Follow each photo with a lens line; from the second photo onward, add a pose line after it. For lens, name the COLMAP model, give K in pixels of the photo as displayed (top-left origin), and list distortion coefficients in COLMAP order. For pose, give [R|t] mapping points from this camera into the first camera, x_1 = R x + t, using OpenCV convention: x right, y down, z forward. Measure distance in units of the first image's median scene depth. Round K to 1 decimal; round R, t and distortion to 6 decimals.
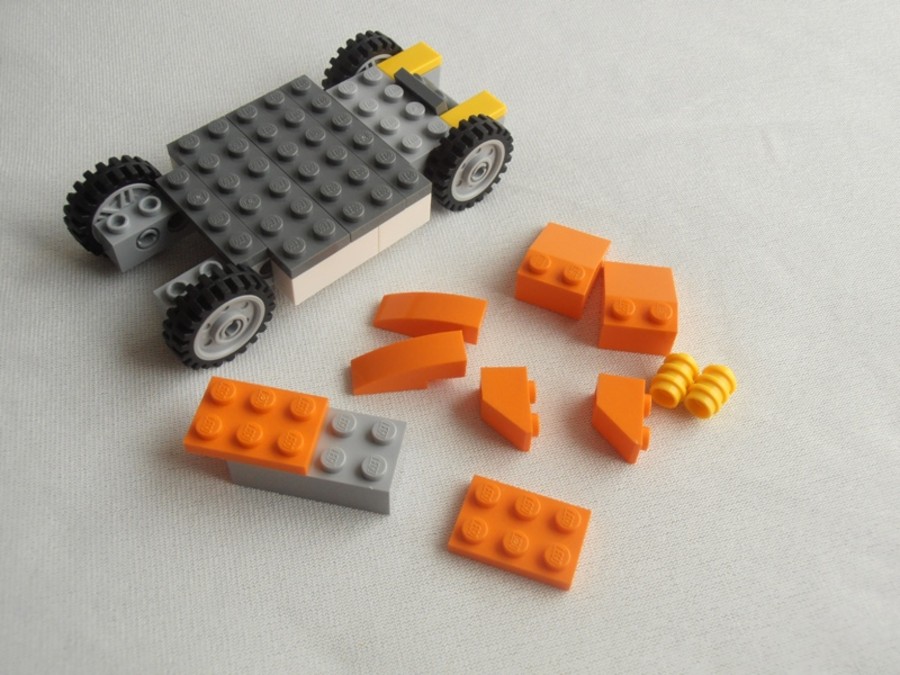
lens RADIAL K [[938.6, 0, 447.8], [0, 938.6, 335.8], [0, 0, 1]] dist [-0.021179, 0.042662]
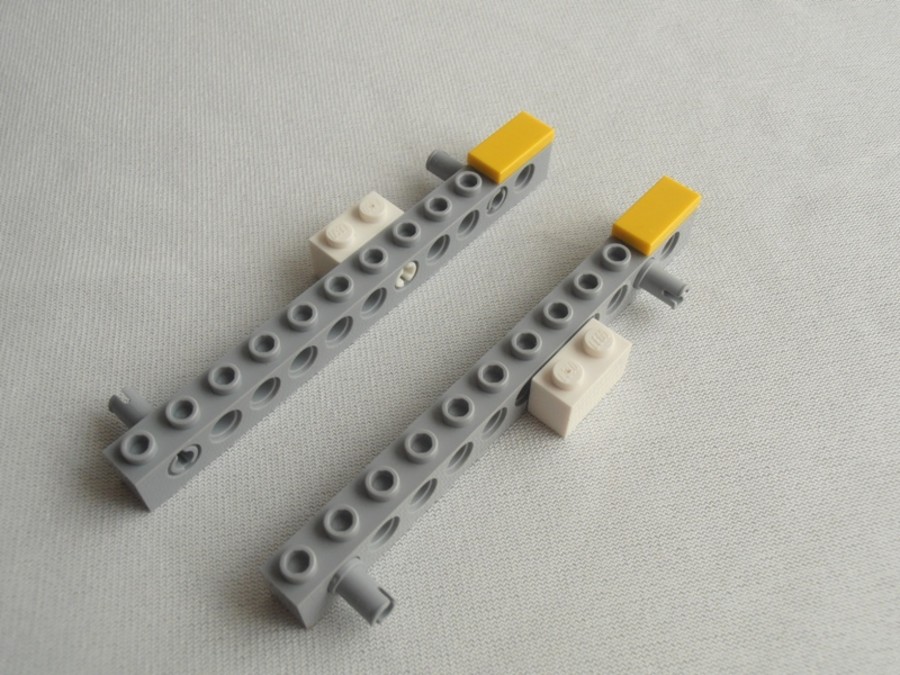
lens RADIAL K [[938.6, 0, 447.8], [0, 938.6, 335.8], [0, 0, 1]] dist [-0.021179, 0.042662]
pose [[0.997500, 0.016611, -0.068691, -0.017487], [-0.041098, 0.927069, -0.372632, 0.178215], [0.057492, 0.374523, 0.925433, 0.375861]]
